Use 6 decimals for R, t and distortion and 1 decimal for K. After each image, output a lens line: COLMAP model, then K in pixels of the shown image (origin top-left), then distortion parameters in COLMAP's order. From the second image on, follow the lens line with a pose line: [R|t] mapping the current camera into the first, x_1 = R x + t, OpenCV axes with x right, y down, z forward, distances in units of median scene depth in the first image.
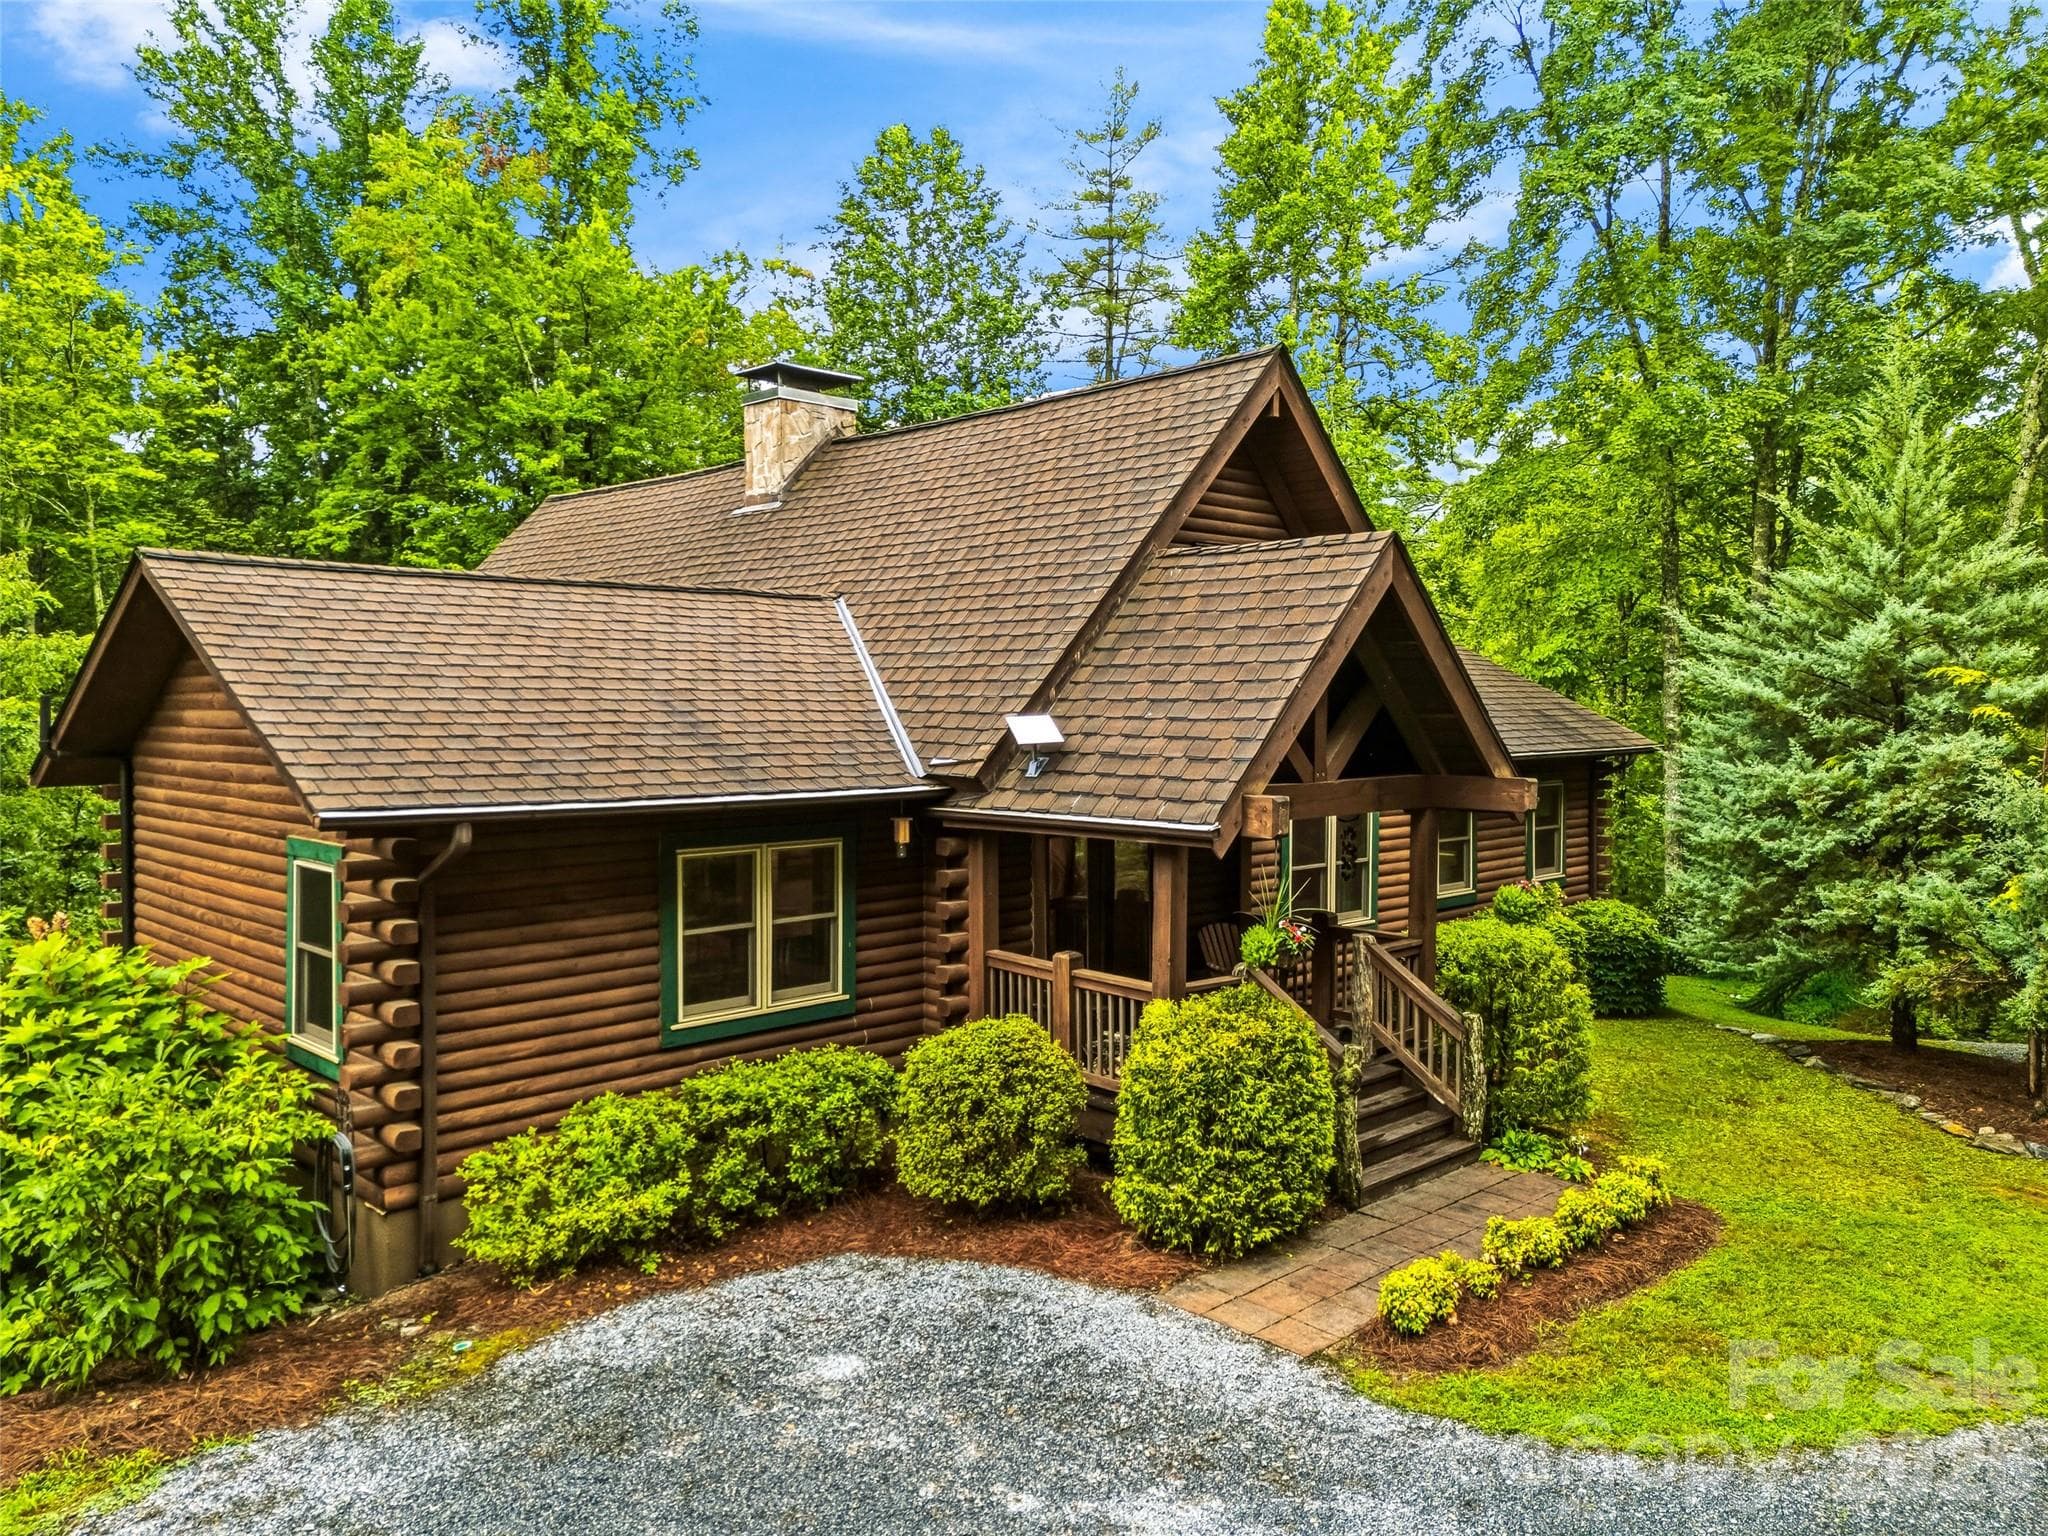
lens RADIAL K [[1467.2, 0, 1024.0], [0, 1467.2, 768.0], [0, 0, 1]] dist [0.036612, -0.004617]
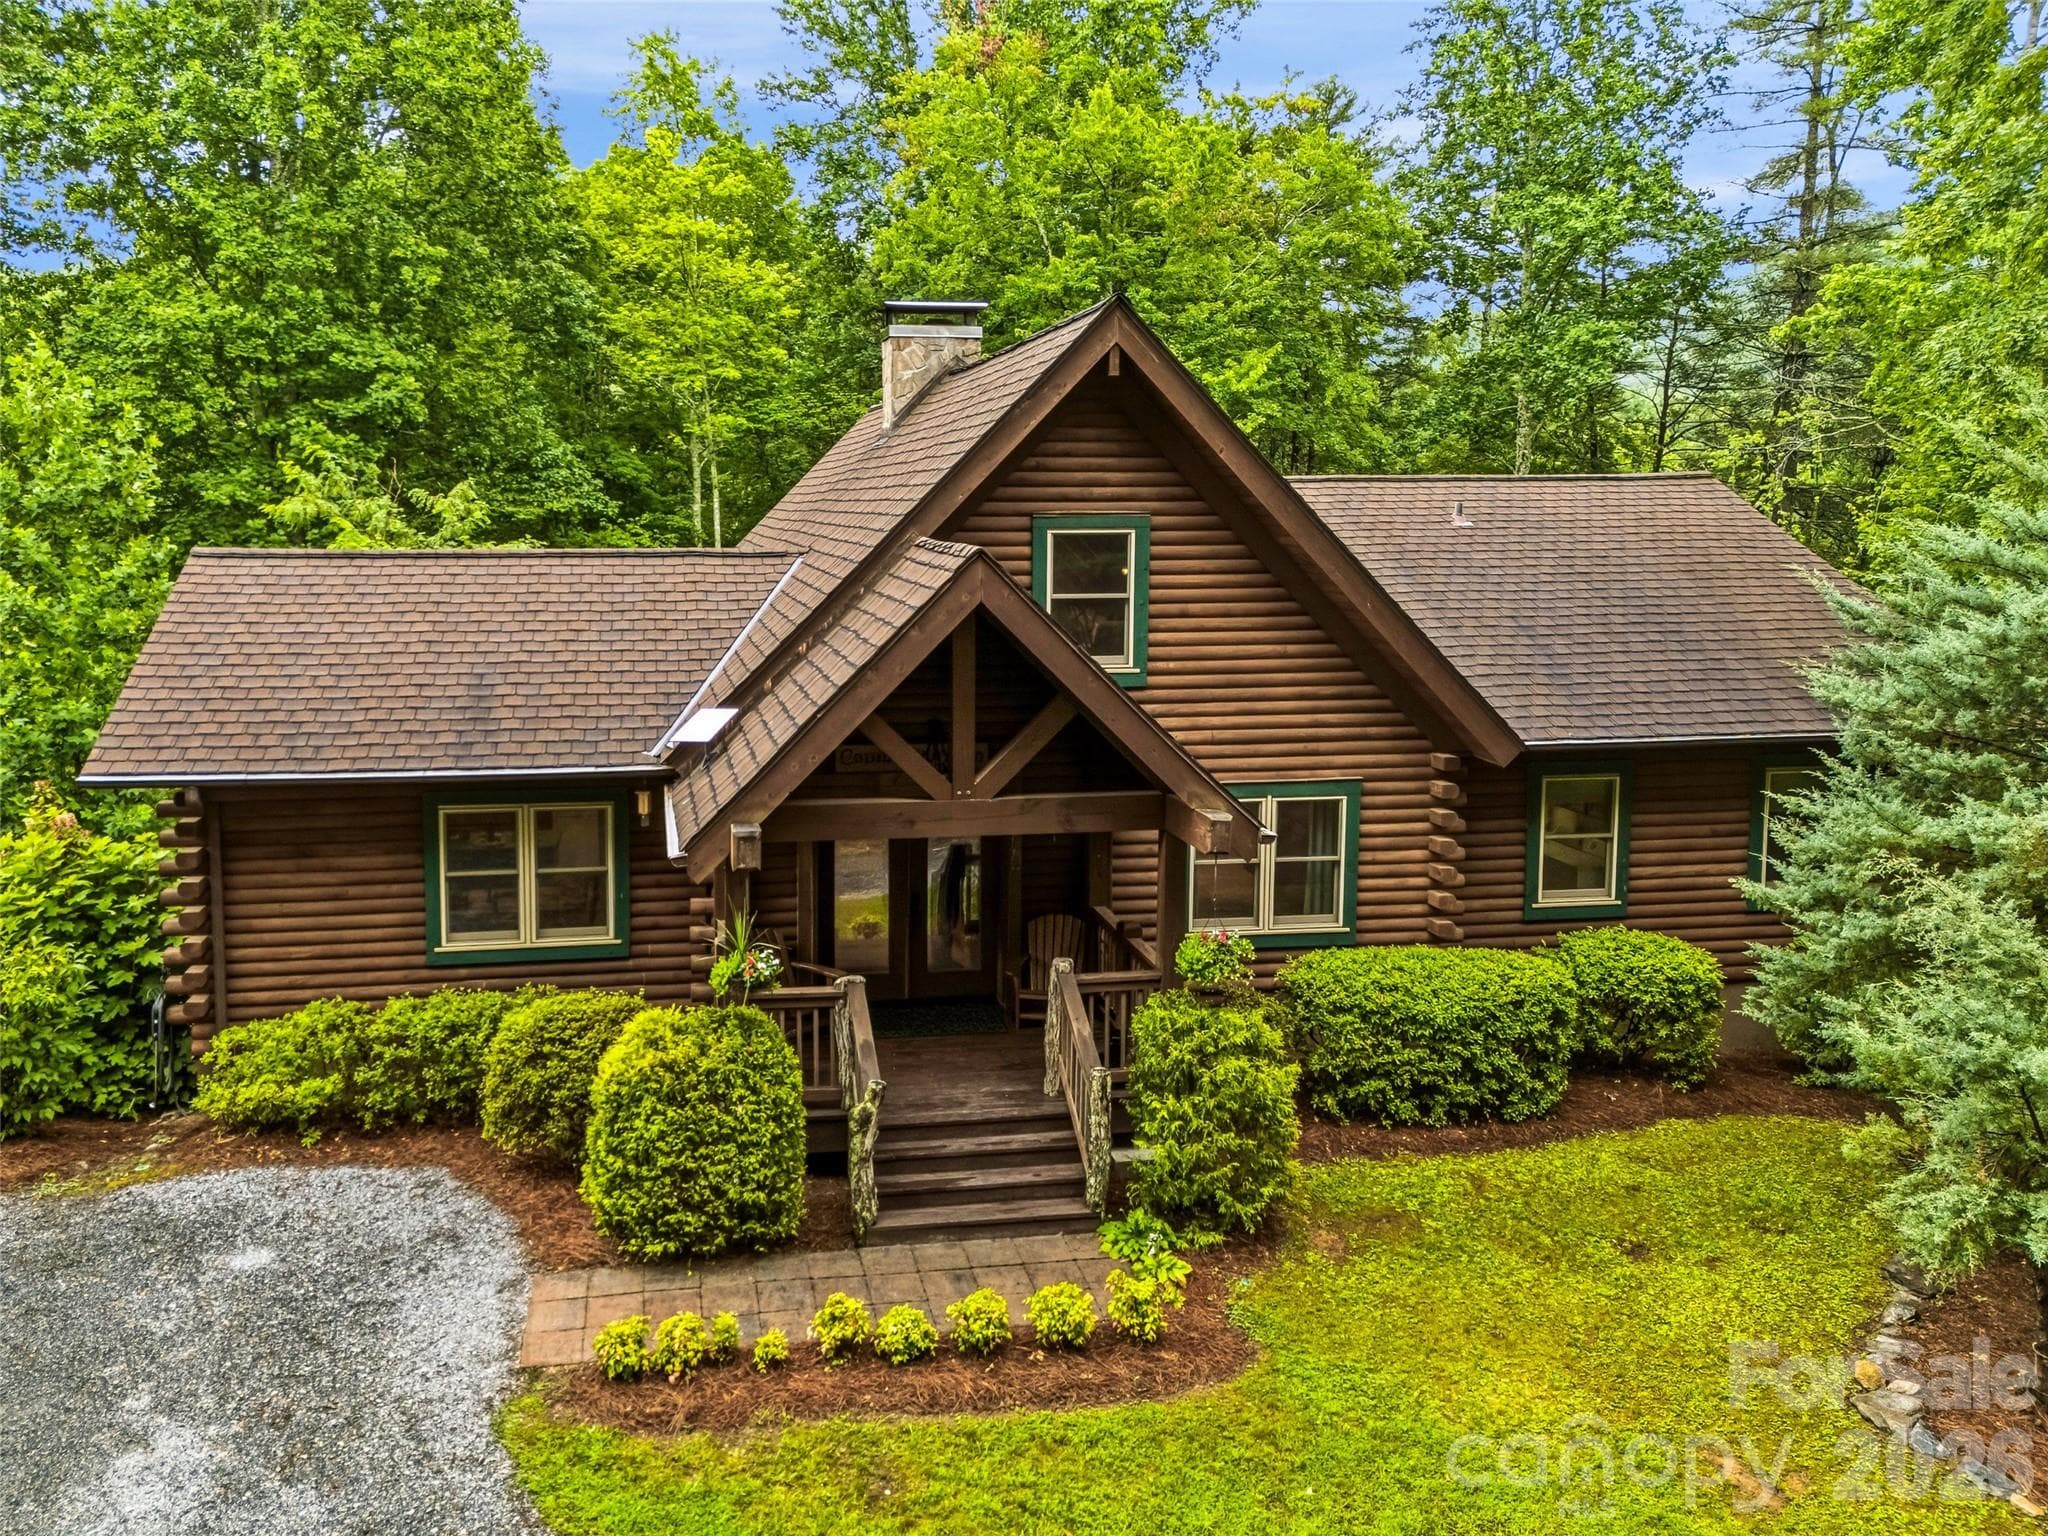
lens RADIAL K [[1556.2, 0, 1021.3], [0, 1556.2, 675.5], [0, 0, 1]] dist [0.032939, -0.007163]
pose [[0.824488, 0.069647, -0.561577, 0.878367], [-0.028400, 0.996239, 0.081857, -0.170959], [0.565166, -0.051542, 0.823365, 0.220343]]
